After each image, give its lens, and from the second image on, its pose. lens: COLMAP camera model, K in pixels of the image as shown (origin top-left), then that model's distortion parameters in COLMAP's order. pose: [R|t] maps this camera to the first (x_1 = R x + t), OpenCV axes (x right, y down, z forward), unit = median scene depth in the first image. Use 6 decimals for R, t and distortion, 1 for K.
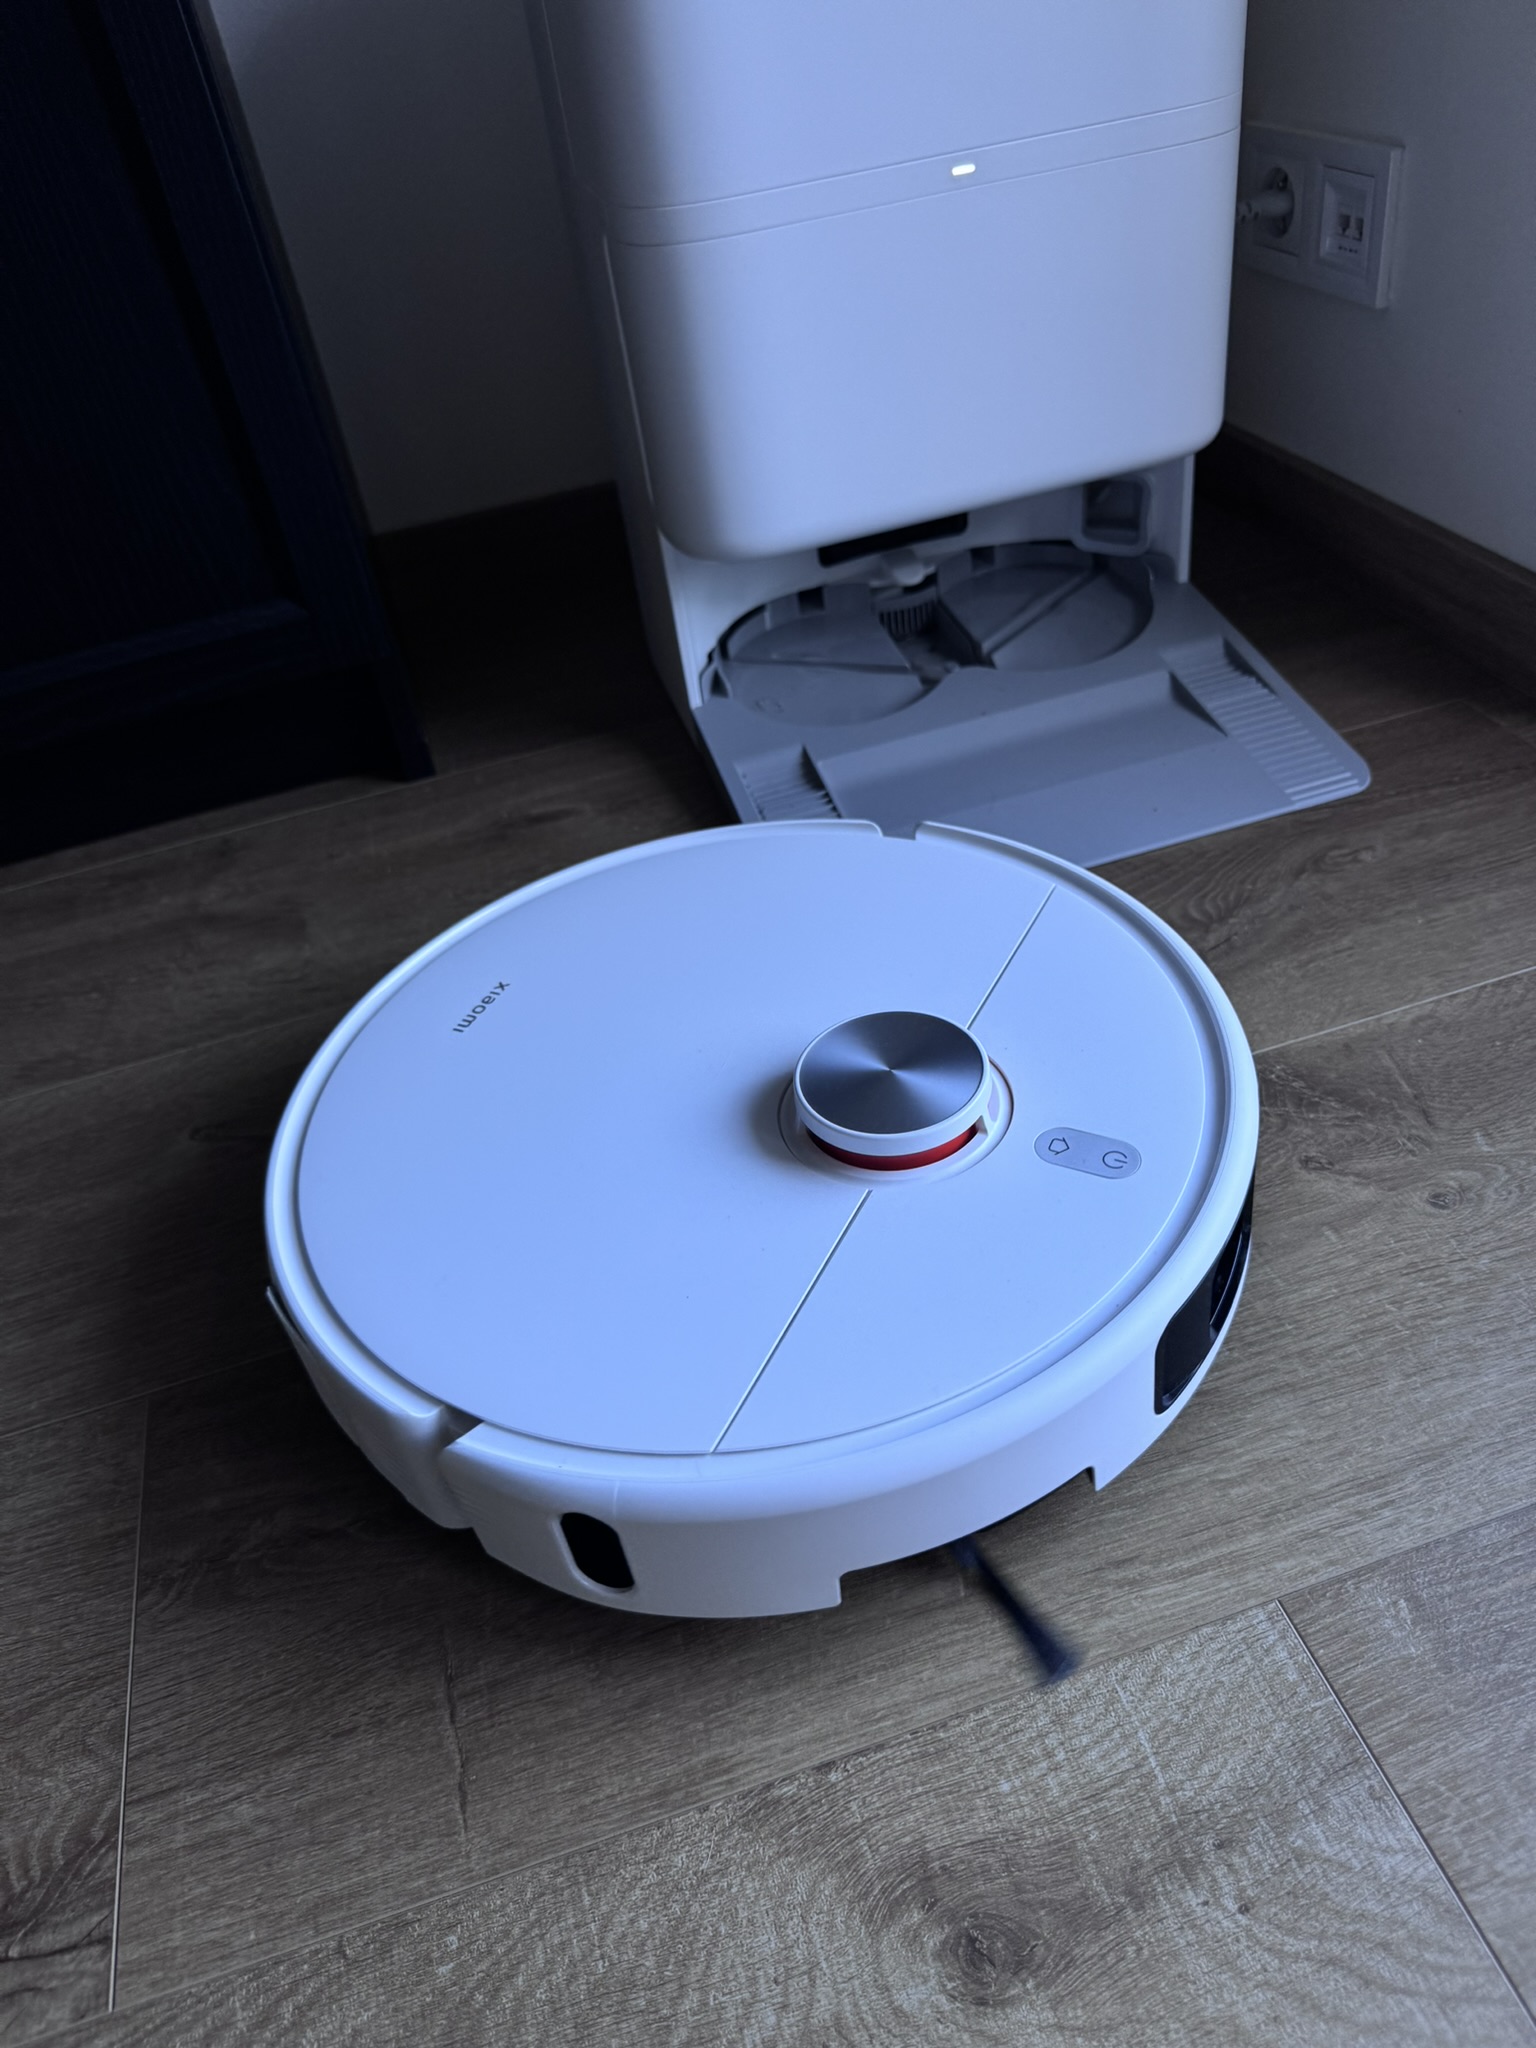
lens RADIAL K [[1462.1, 0, 767.0], [0, 1462.1, 1025.1], [0, 0, 1]] dist [-0.002430, -0.021779]
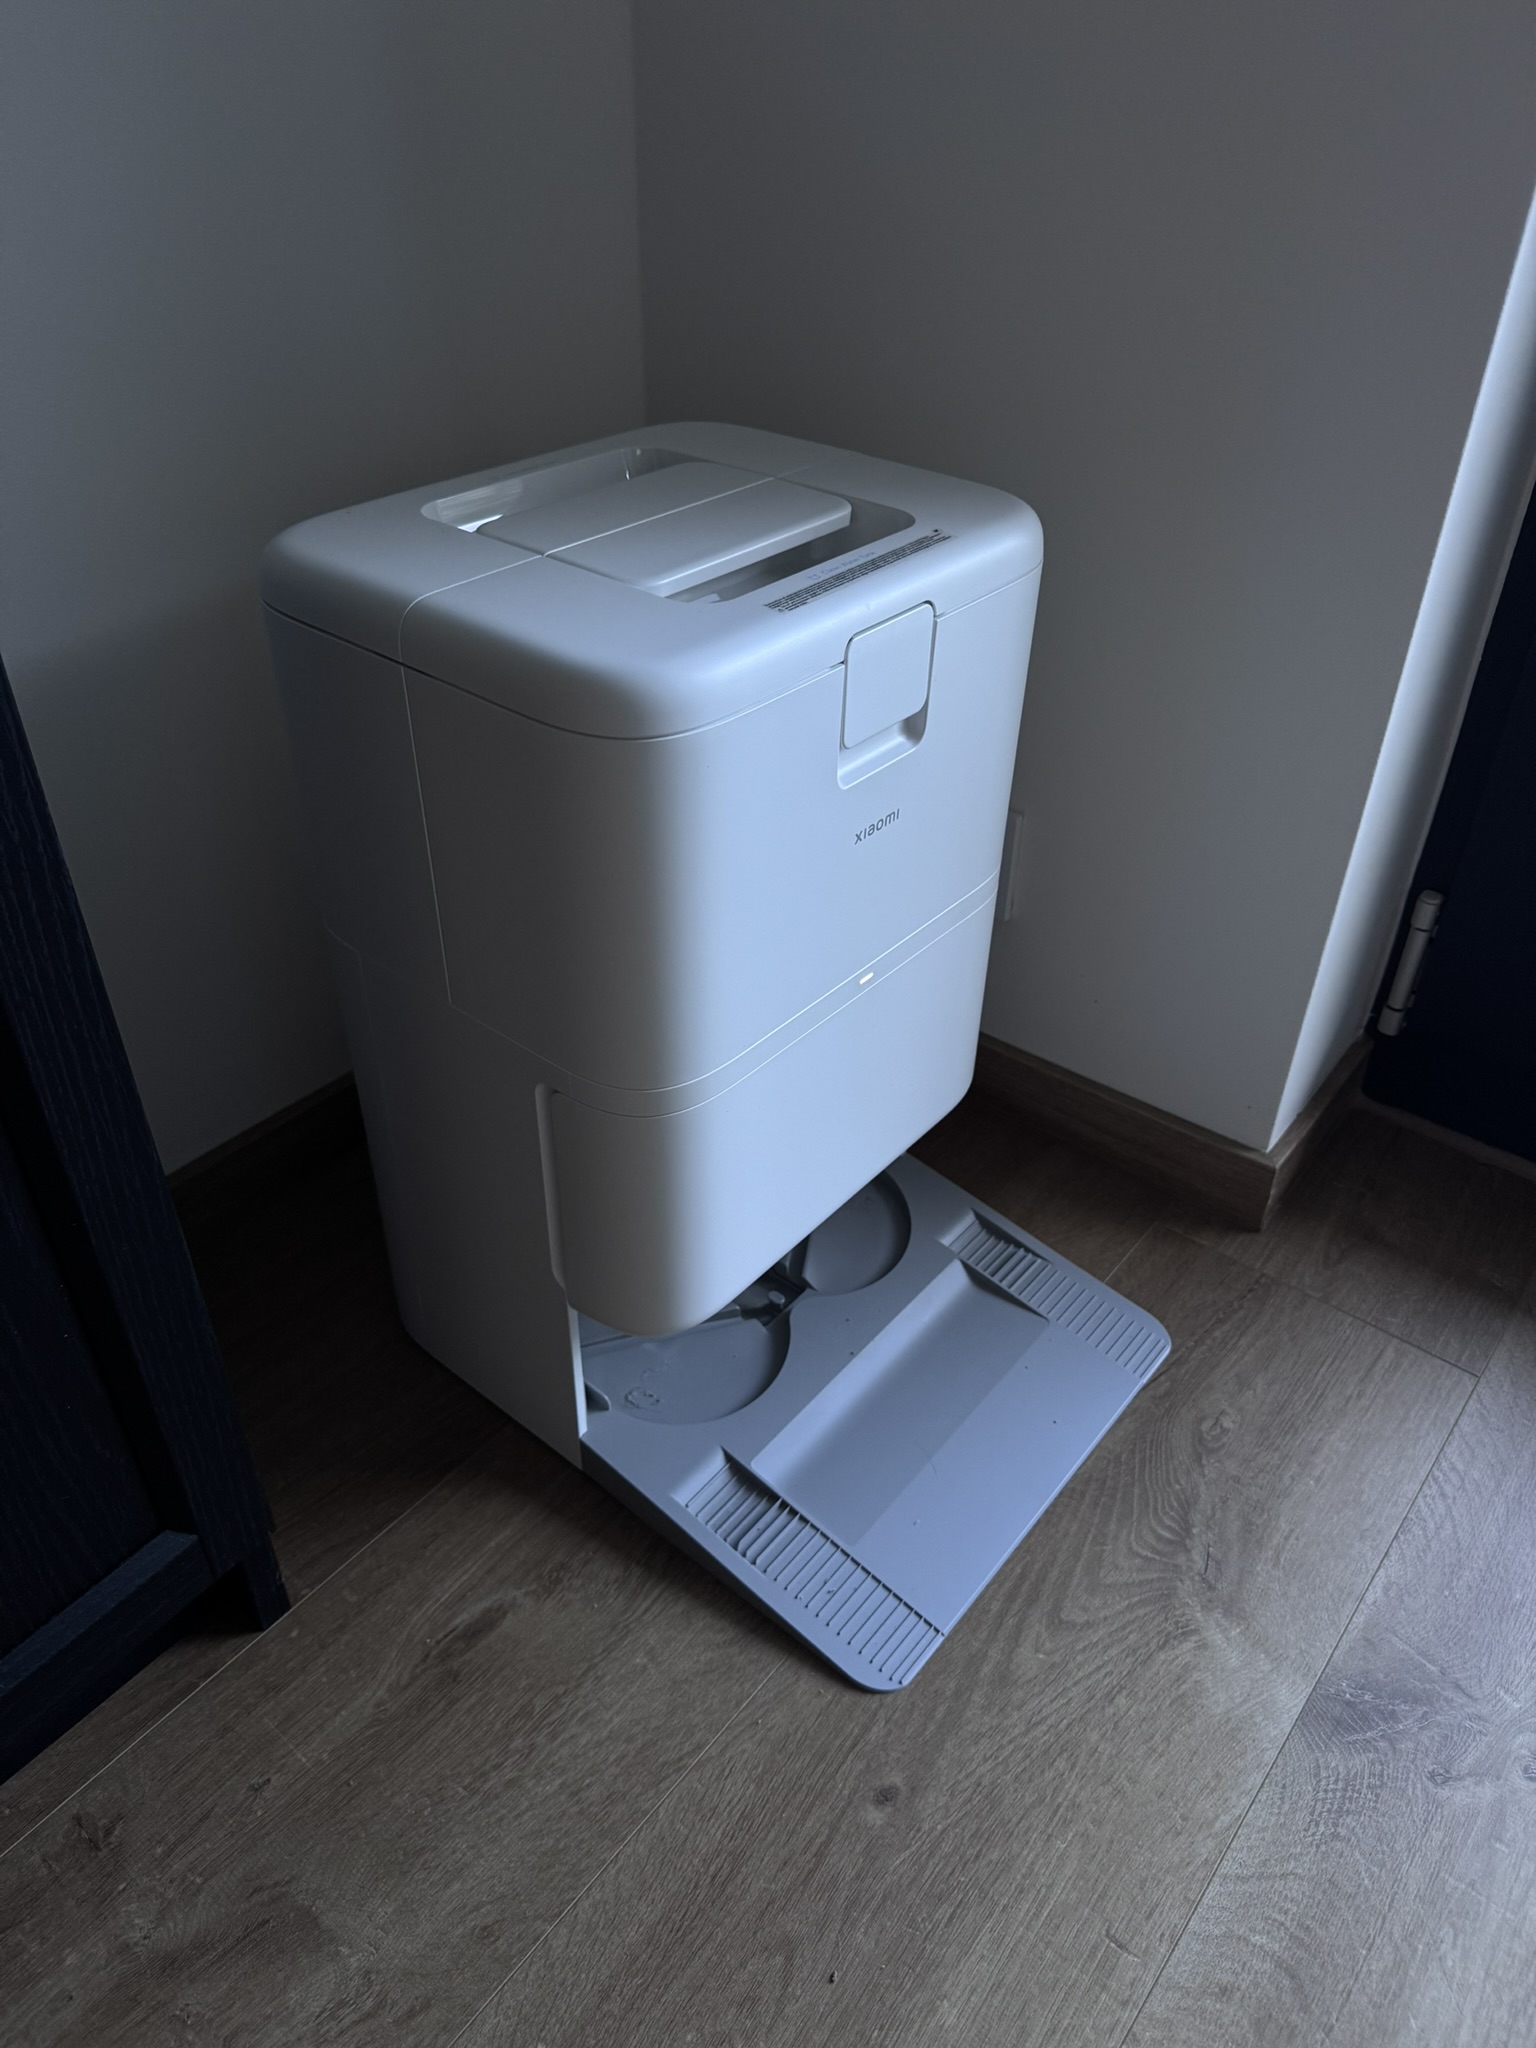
lens RADIAL K [[1462.1, 0, 761.3], [0, 1462.1, 1025.7], [0, 0, 1]] dist [-0.002430, -0.021779]
pose [[0.810533, -0.212776, 0.545676, -0.497385], [0.264705, 0.964176, -0.017223, -0.514721], [-0.522463, 0.158403, 0.837819, 0.128494]]
